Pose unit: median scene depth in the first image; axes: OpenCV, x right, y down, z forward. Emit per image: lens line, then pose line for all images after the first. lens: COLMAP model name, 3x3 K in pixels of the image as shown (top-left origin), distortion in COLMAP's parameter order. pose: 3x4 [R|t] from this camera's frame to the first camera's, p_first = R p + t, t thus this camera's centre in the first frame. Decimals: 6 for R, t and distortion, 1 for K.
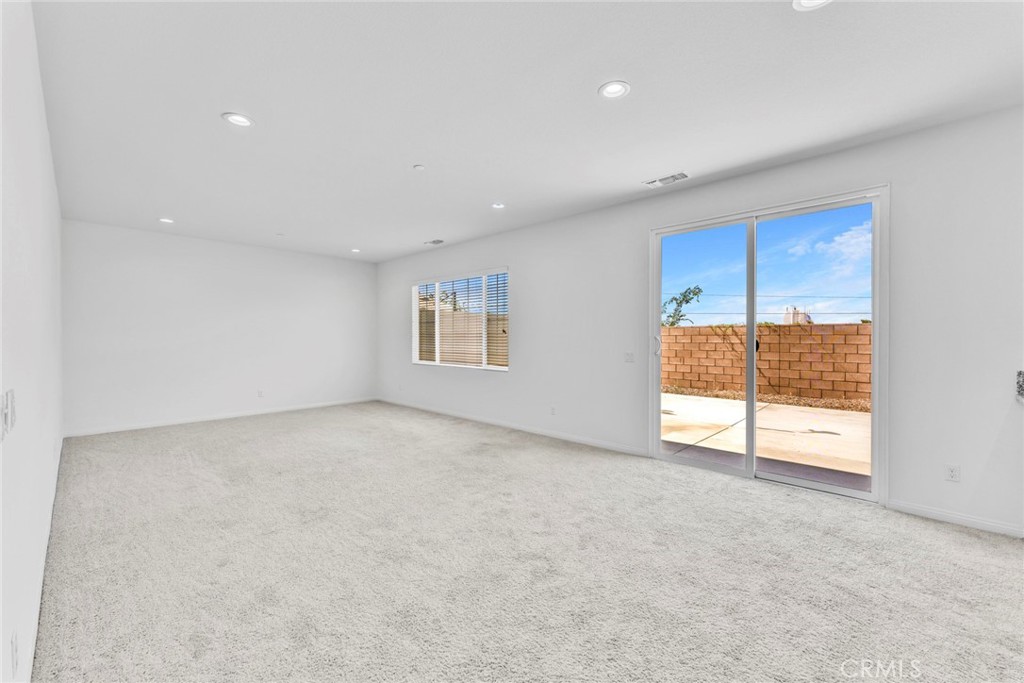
lens RADIAL K [[408.8, 0, 512.0], [0, 408.8, 341.5], [0, 0, 1]] dist [0.000924, 0.000007]
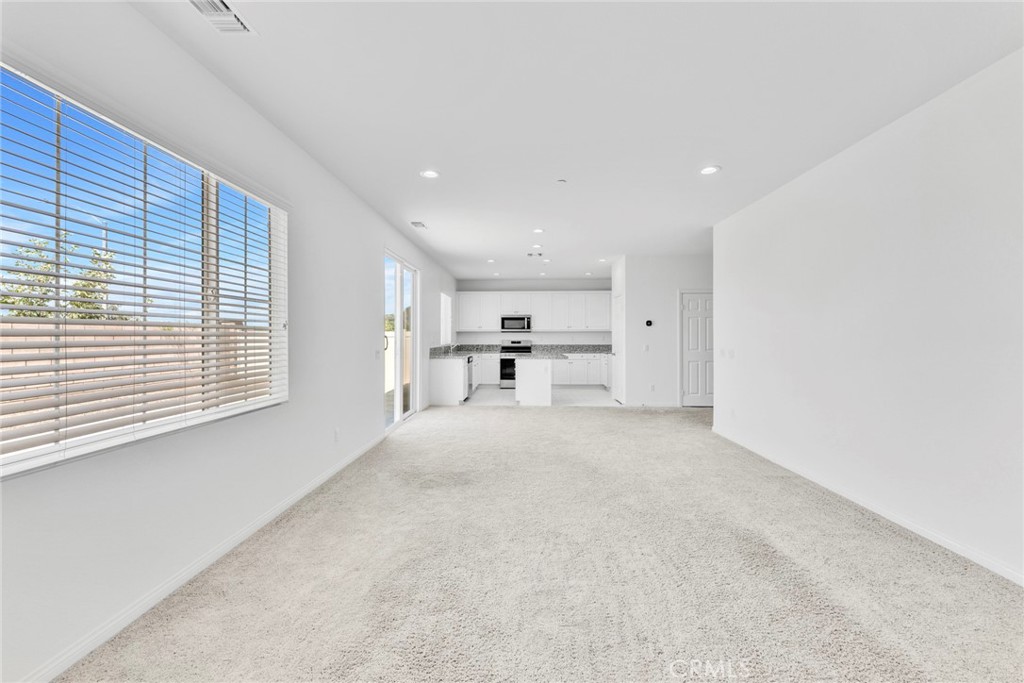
lens RADIAL K [[408.8, 0, 512.0], [0, 408.8, 341.5], [0, 0, 1]] dist [0.000924, 0.000007]
pose [[-0.663607, -0.009682, 0.748019, -1.084441], [0.004509, 0.999846, 0.016943, -0.015193], [-0.748068, 0.014616, -0.663461, 2.059151]]
